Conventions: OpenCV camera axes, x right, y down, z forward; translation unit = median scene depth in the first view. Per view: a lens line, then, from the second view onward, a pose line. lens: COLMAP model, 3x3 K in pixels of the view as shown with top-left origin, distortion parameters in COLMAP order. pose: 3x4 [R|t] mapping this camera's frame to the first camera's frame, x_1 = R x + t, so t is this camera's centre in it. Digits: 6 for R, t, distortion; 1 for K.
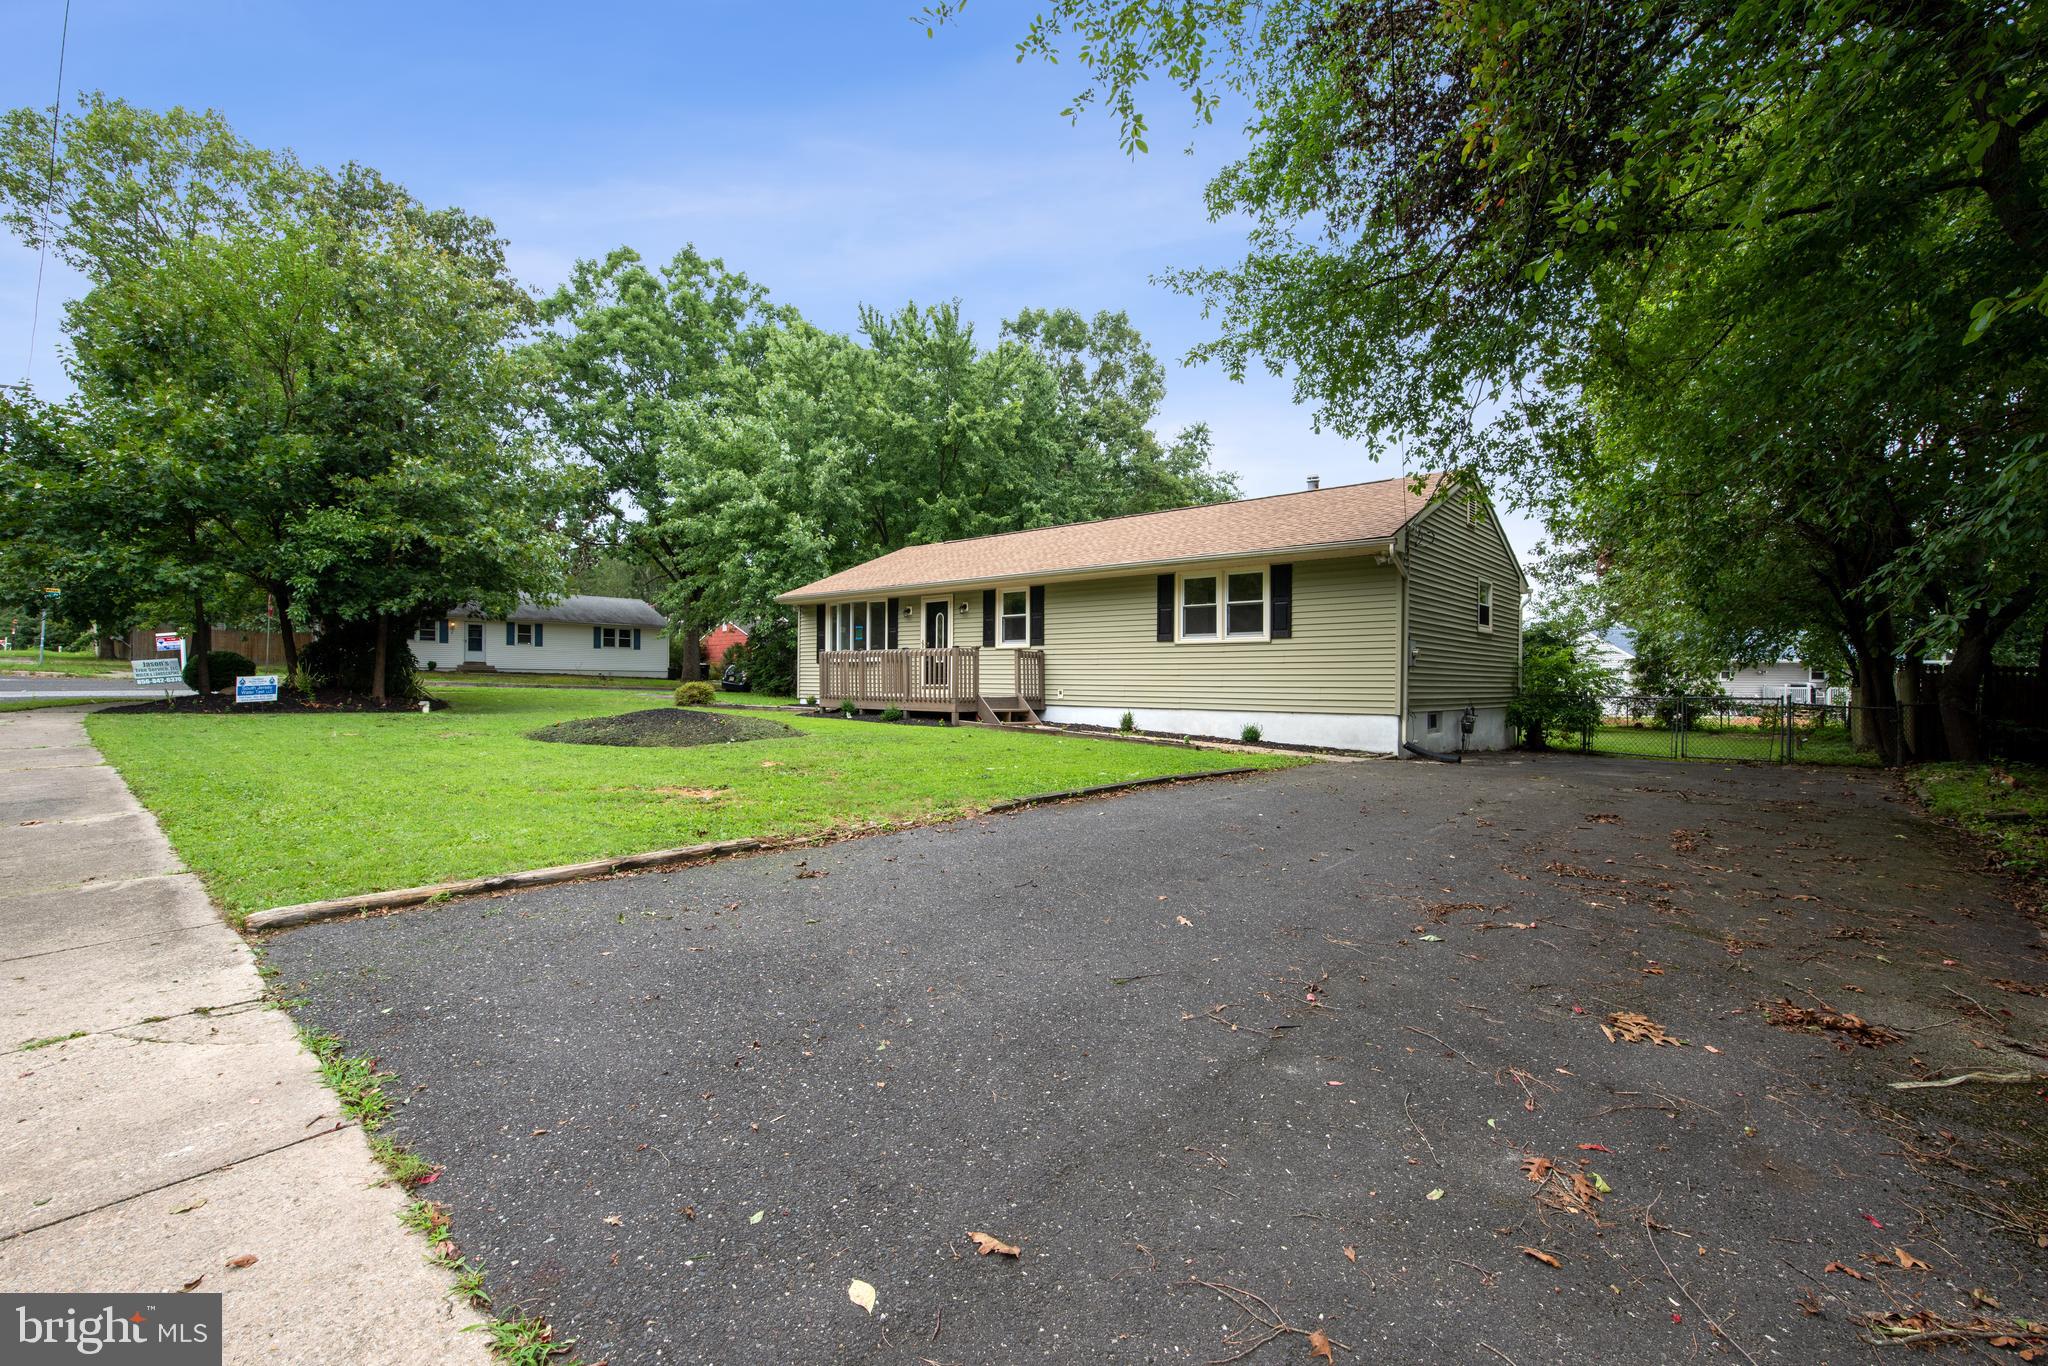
lens RADIAL K [[891.4, 0, 1039.5], [0, 891.4, 700.9], [0, 0, 1]] dist [0.014312, -0.000002]
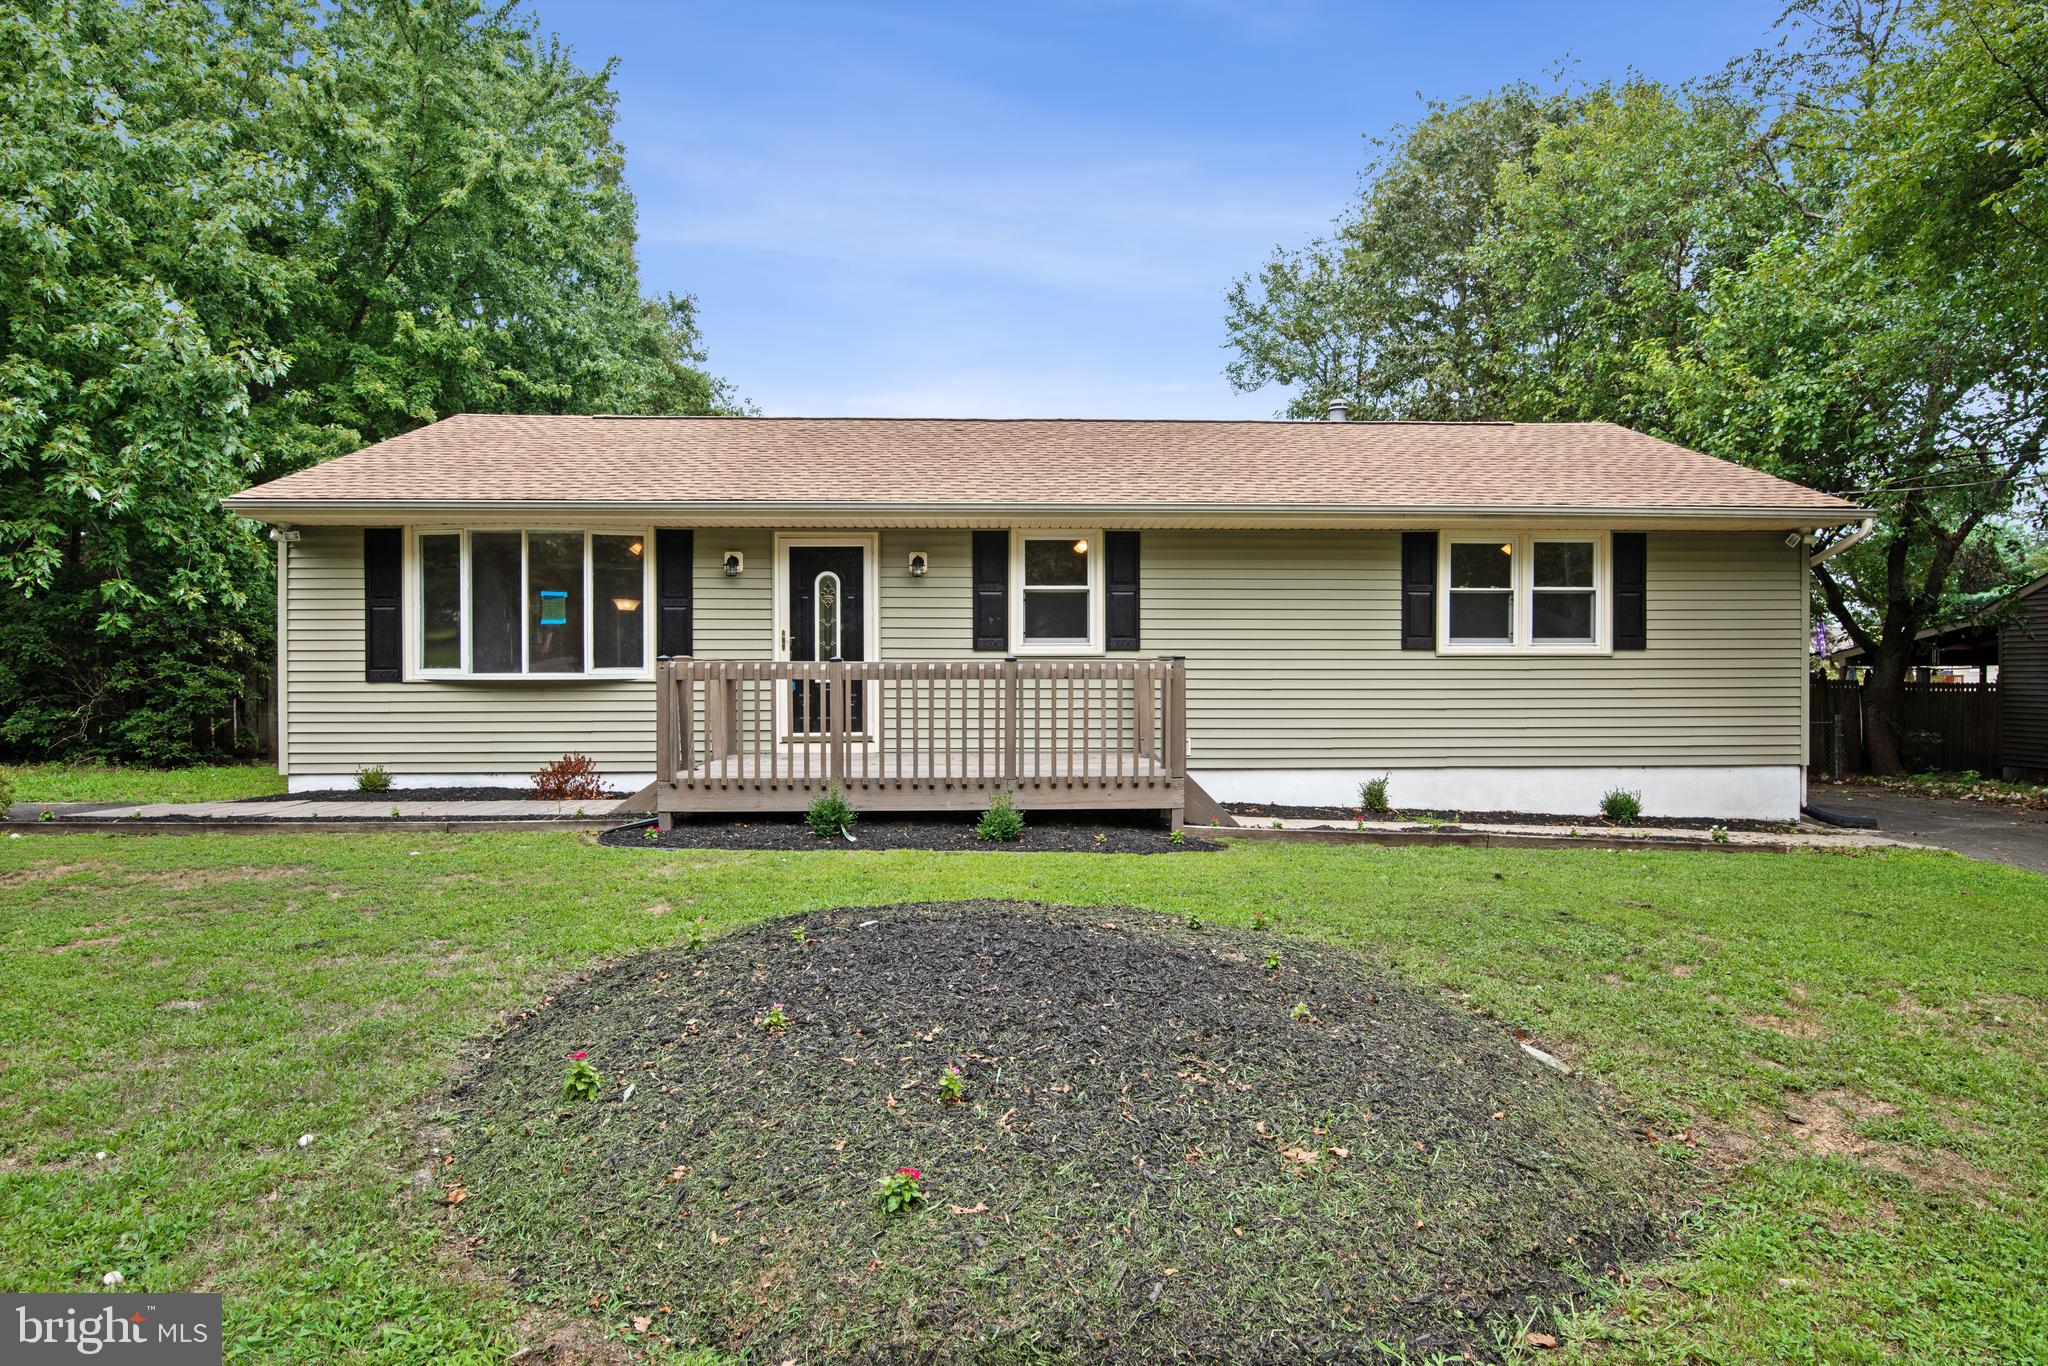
lens RADIAL K [[1179.2, 0, 1024.0], [0, 1179.2, 683.0], [0, 0, 1]] dist [-0.000669, -0.000154]
pose [[0.714438, -0.003257, 0.699691, -0.559795], [0.024477, 0.999493, -0.020341, -0.036580], [-0.699270, 0.031659, 0.714156, 0.641213]]
